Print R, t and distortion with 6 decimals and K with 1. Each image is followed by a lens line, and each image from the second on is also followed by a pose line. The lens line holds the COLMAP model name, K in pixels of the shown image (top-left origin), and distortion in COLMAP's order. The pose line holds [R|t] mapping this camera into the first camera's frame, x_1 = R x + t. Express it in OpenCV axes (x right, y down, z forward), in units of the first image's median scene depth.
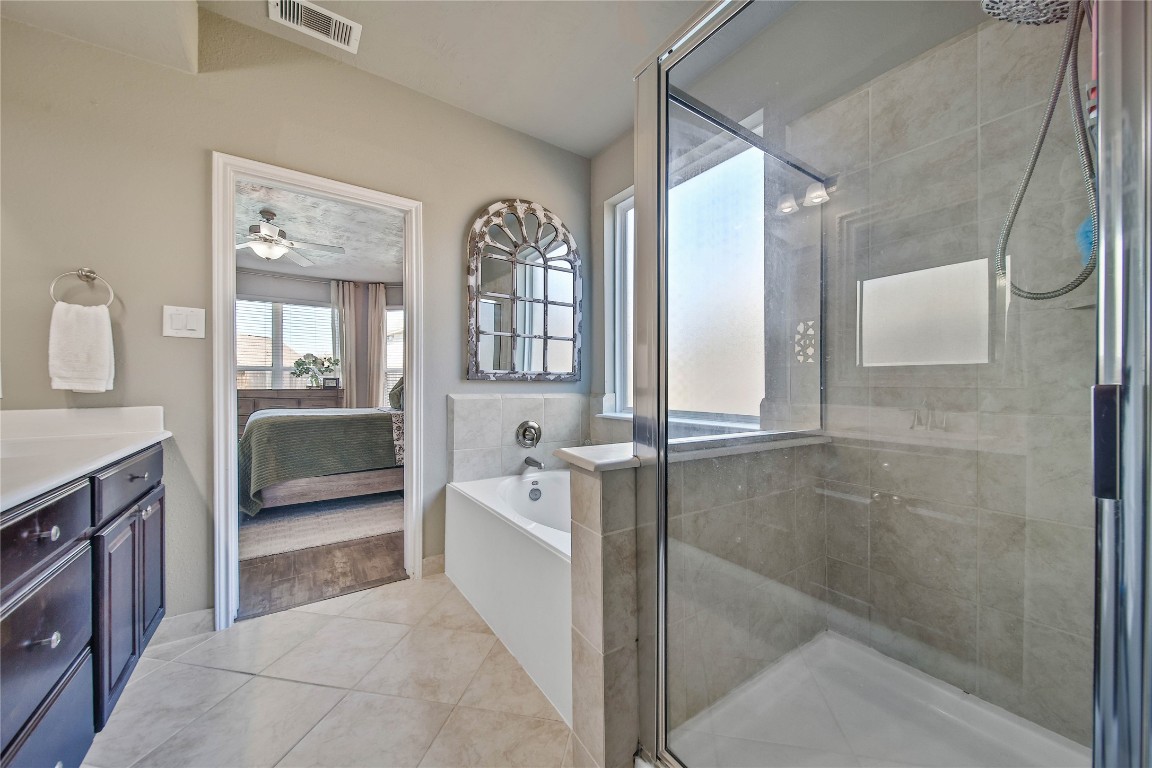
lens RADIAL K [[415.7, 0, 581.4], [0, 415.7, 384.1], [0, 0, 1]] dist [0.000530, -0.001019]
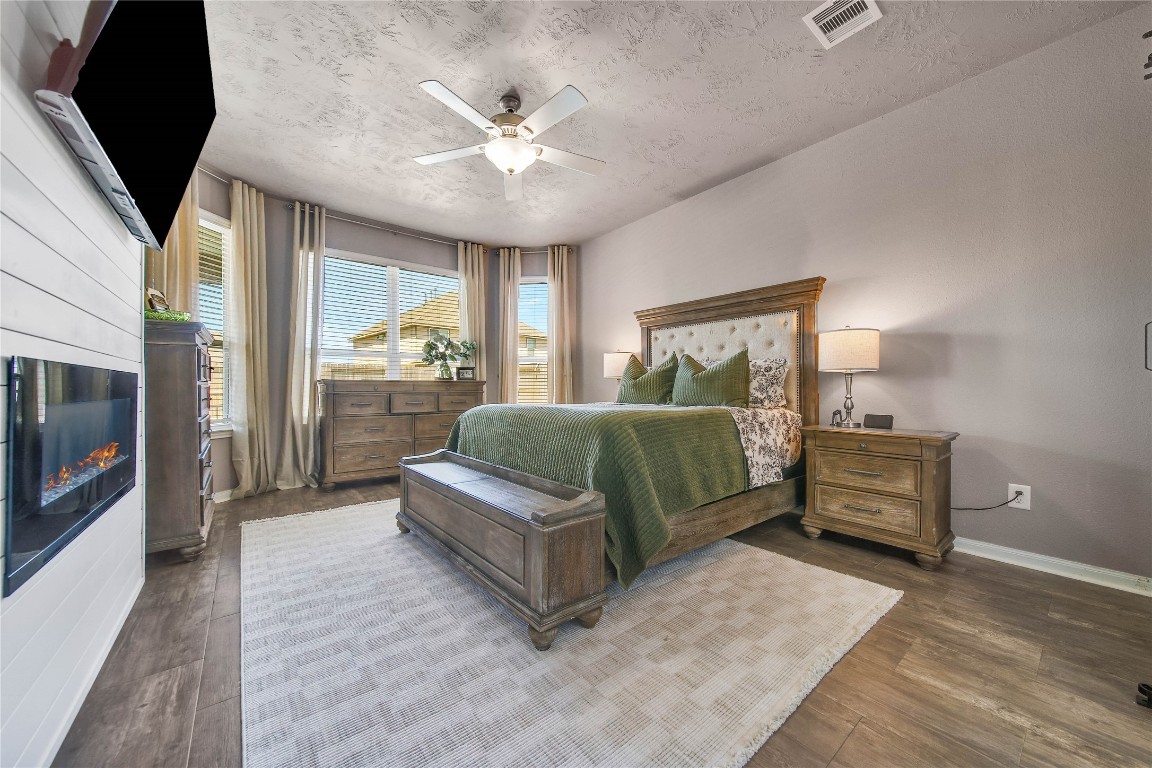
lens RADIAL K [[415.7, 0, 567.1], [0, 415.7, 388.8], [0, 0, 1]] dist [0.000530, -0.001019]
pose [[0.998679, -0.001925, 0.051344, -0.906413], [0.001864, 0.999997, 0.001243, 0.048208], [-0.051347, -0.001146, 0.998680, 0.452302]]
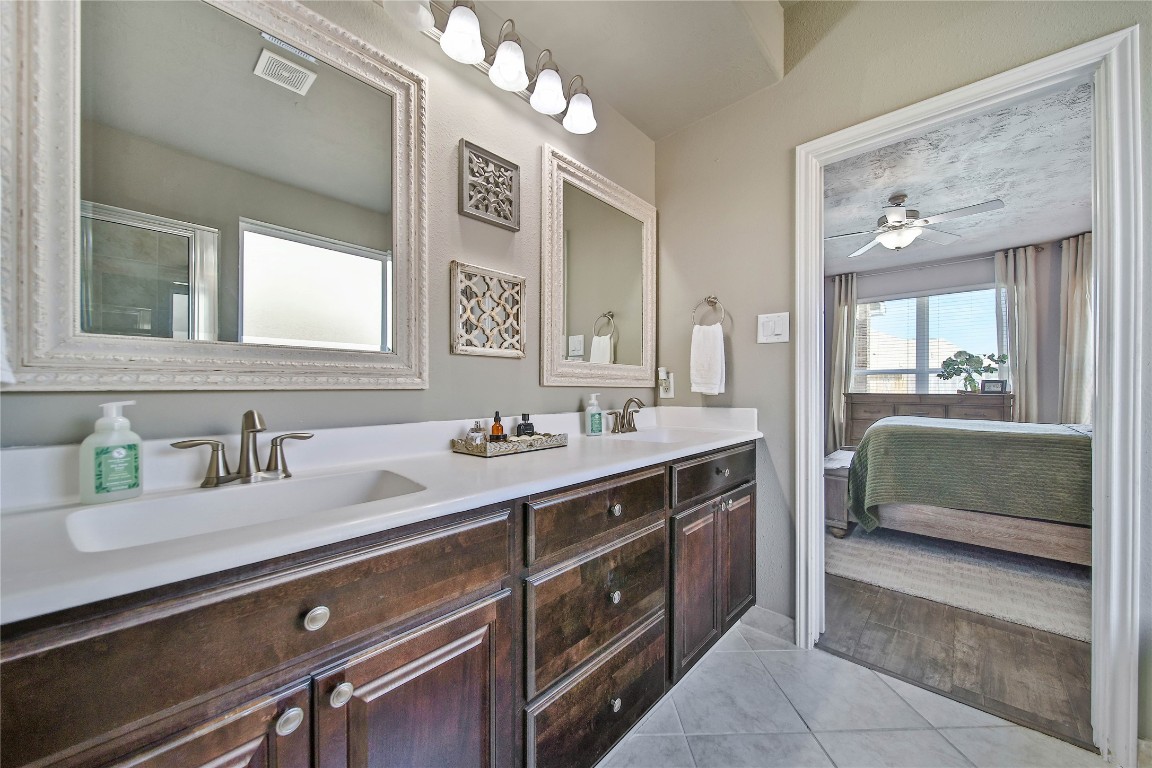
lens RADIAL K [[415.7, 0, 575.7], [0, 415.7, 389.3], [0, 0, 1]] dist [0.000530, -0.001019]
pose [[0.207311, 0.003191, -0.978270, -0.027375], [-0.000665, 0.999995, 0.003121, -0.000004], [0.978275, 0.000003, 0.207312, 0.177655]]
